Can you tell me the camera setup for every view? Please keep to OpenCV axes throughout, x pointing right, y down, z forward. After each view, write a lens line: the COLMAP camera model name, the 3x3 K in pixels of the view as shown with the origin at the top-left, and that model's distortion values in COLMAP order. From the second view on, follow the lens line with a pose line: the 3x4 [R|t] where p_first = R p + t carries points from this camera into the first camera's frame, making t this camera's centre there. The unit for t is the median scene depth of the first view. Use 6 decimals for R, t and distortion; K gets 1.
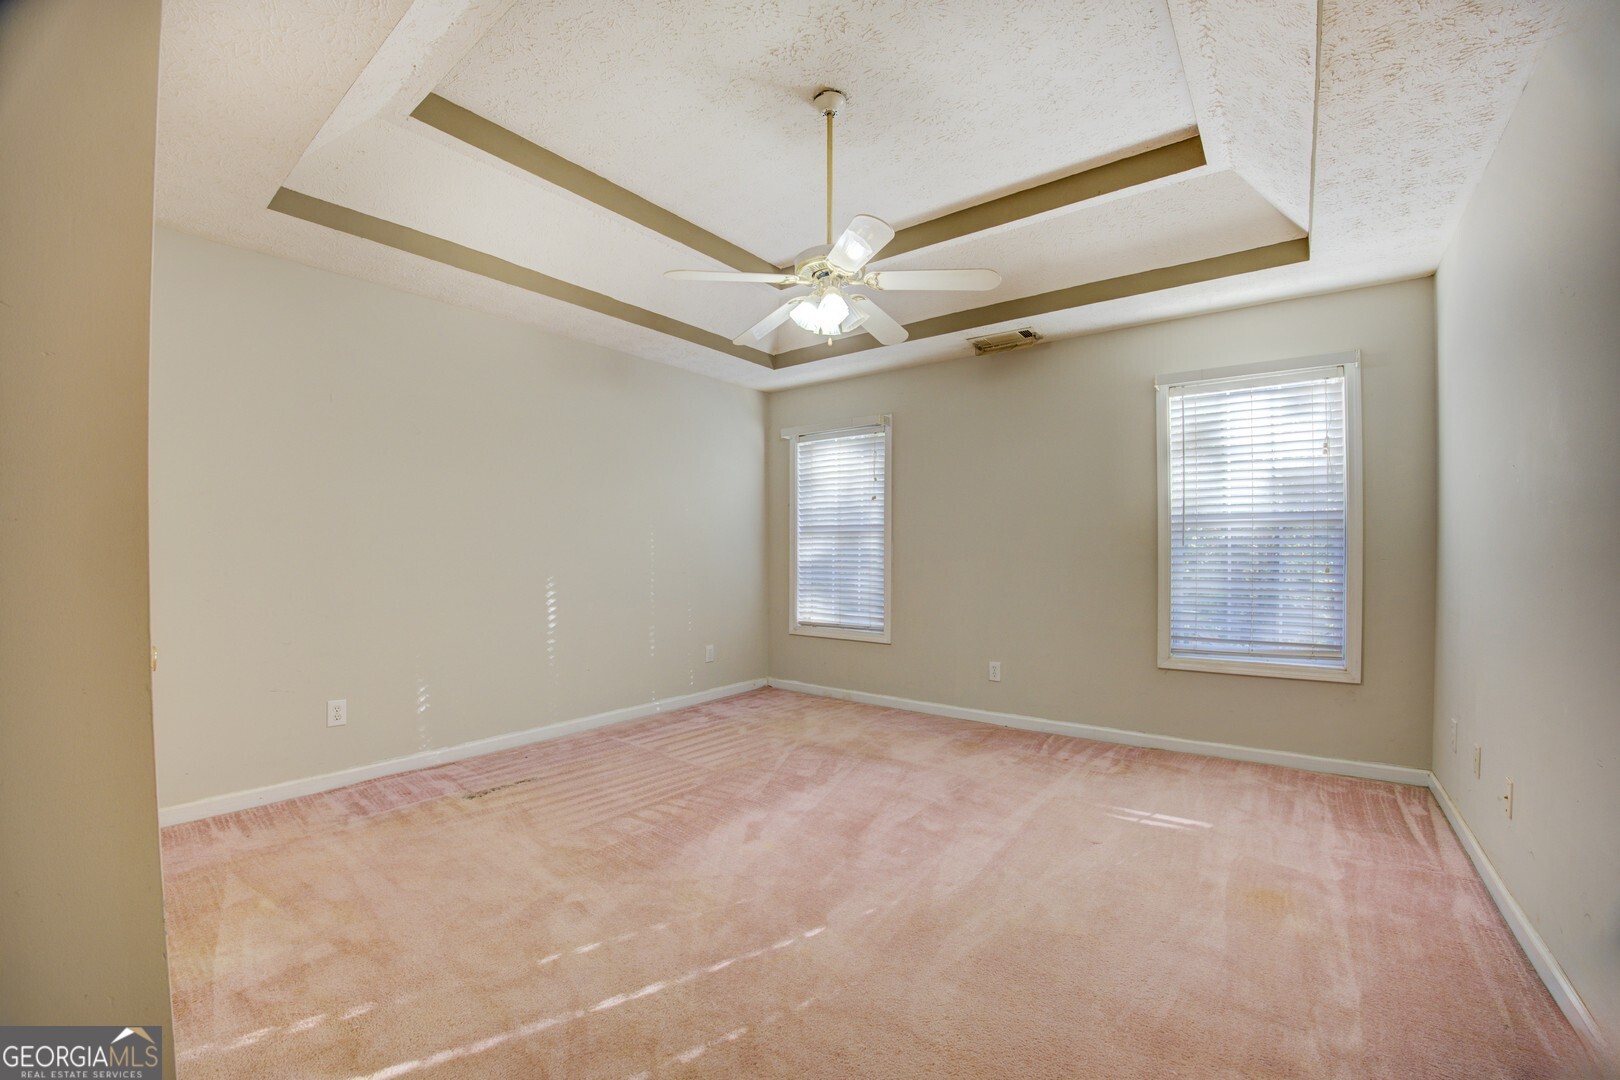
lens RADIAL K [[664.7, 0, 808.5], [0, 664.7, 548.0], [0, 0, 1]] dist [-0.074068, 0.009766]
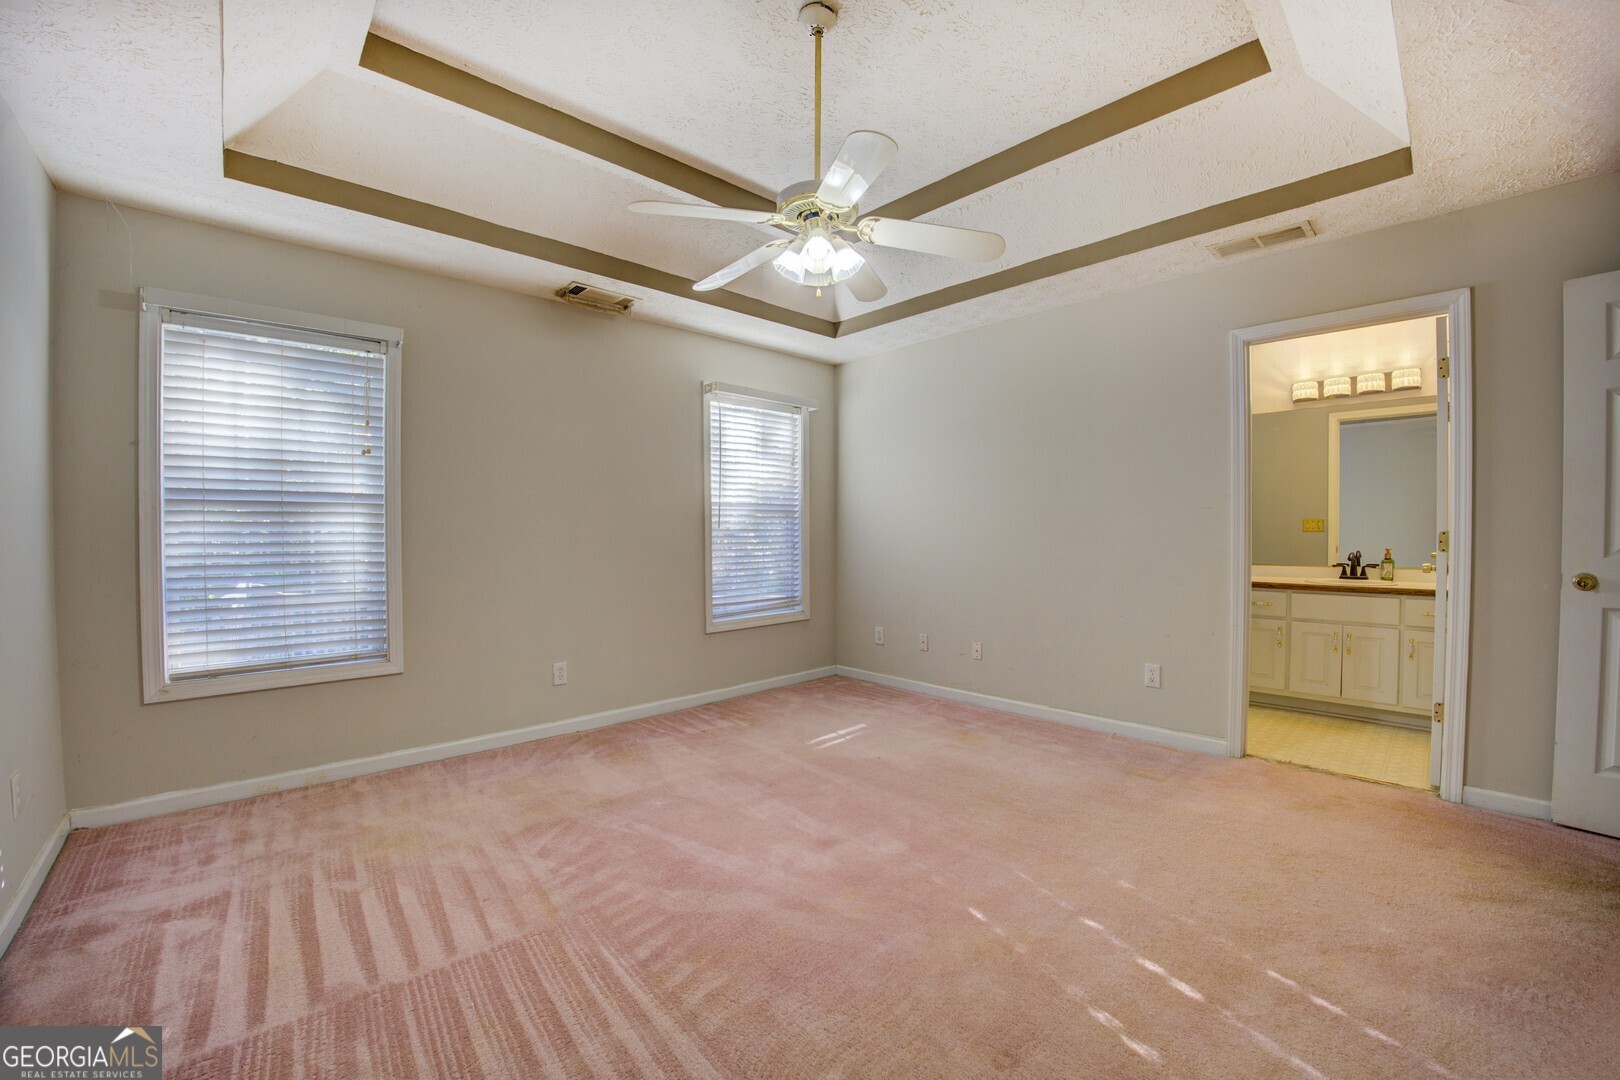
lens RADIAL K [[664.7, 0, 814.5], [0, 664.7, 538.7], [0, 0, 1]] dist [-0.074068, 0.009766]
pose [[0.136707, -0.014109, 0.990511, -0.527729], [-0.001810, 0.999893, 0.014492, -0.001876], [-0.990610, -0.003774, 0.136667, 0.567645]]
